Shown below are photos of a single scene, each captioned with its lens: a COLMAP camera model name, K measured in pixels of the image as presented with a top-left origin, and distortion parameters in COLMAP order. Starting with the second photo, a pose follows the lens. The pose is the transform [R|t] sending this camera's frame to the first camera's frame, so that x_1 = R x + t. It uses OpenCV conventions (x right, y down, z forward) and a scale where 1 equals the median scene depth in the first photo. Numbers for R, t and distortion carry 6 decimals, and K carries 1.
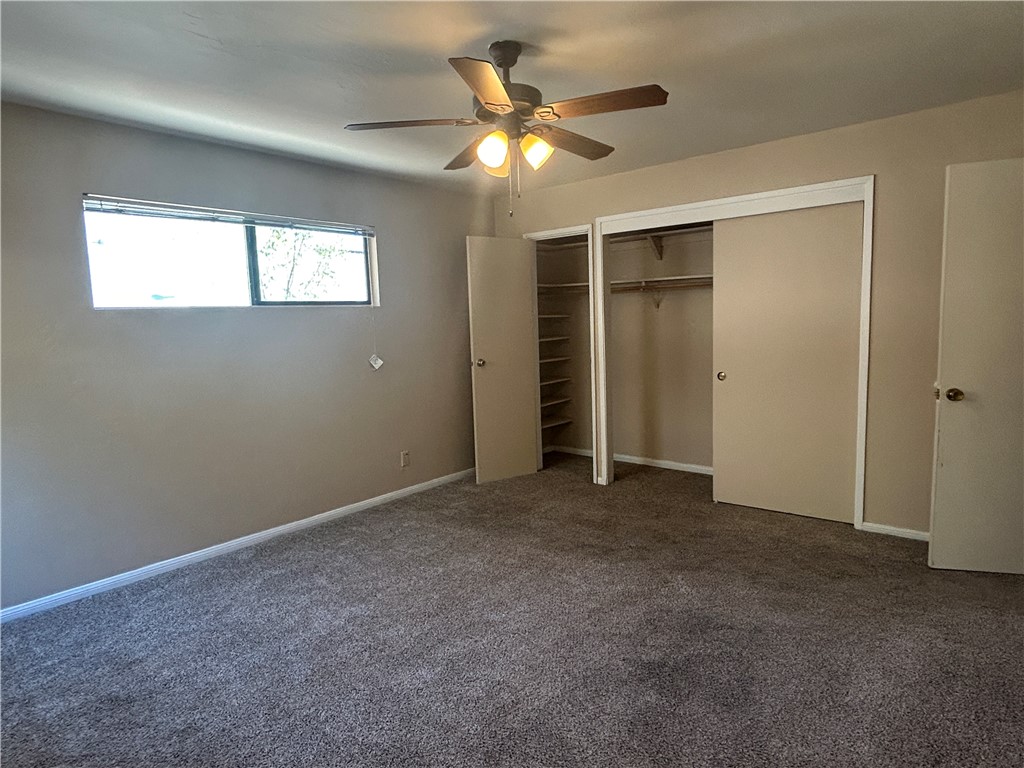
lens RADIAL K [[597.4, 0, 512.0], [0, 597.4, 384.0], [0, 0, 1]] dist [0.006393, 0.002687]
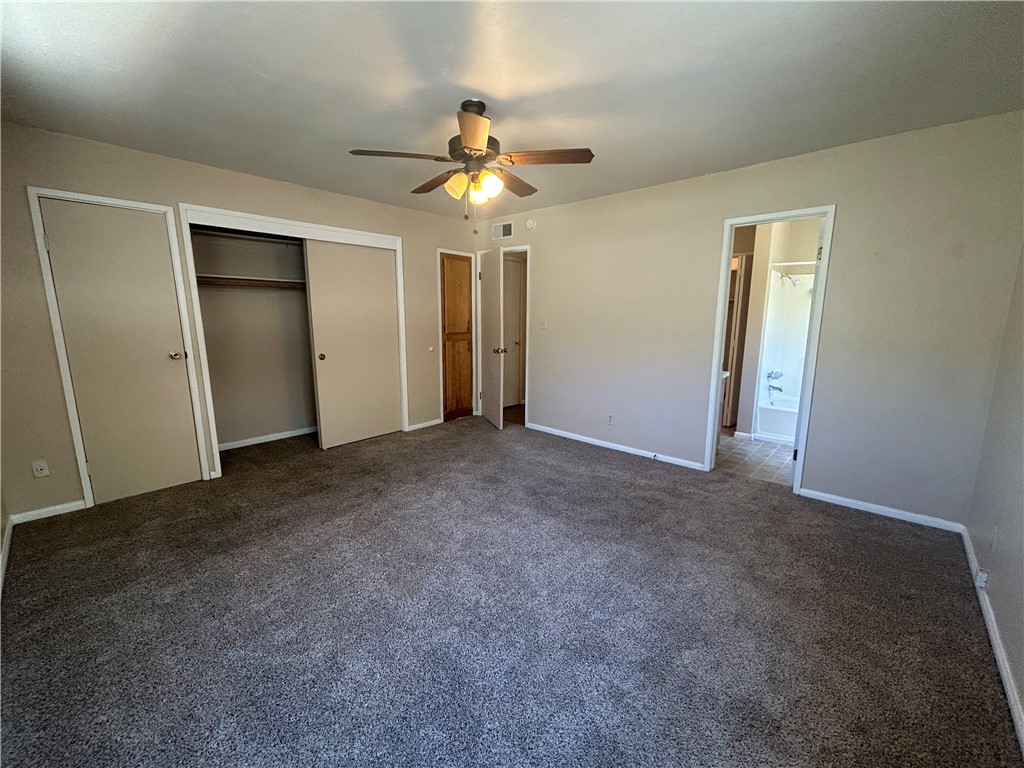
lens RADIAL K [[408.3, 0, 512.0], [0, 408.3, 384.0], [0, 0, 1]] dist [-0.000349, -0.000007]
pose [[0.057823, -0.137315, 0.988838, -0.661835], [0.107255, 0.985617, 0.130596, -0.033205], [-0.992549, 0.098507, 0.071720, 0.609273]]
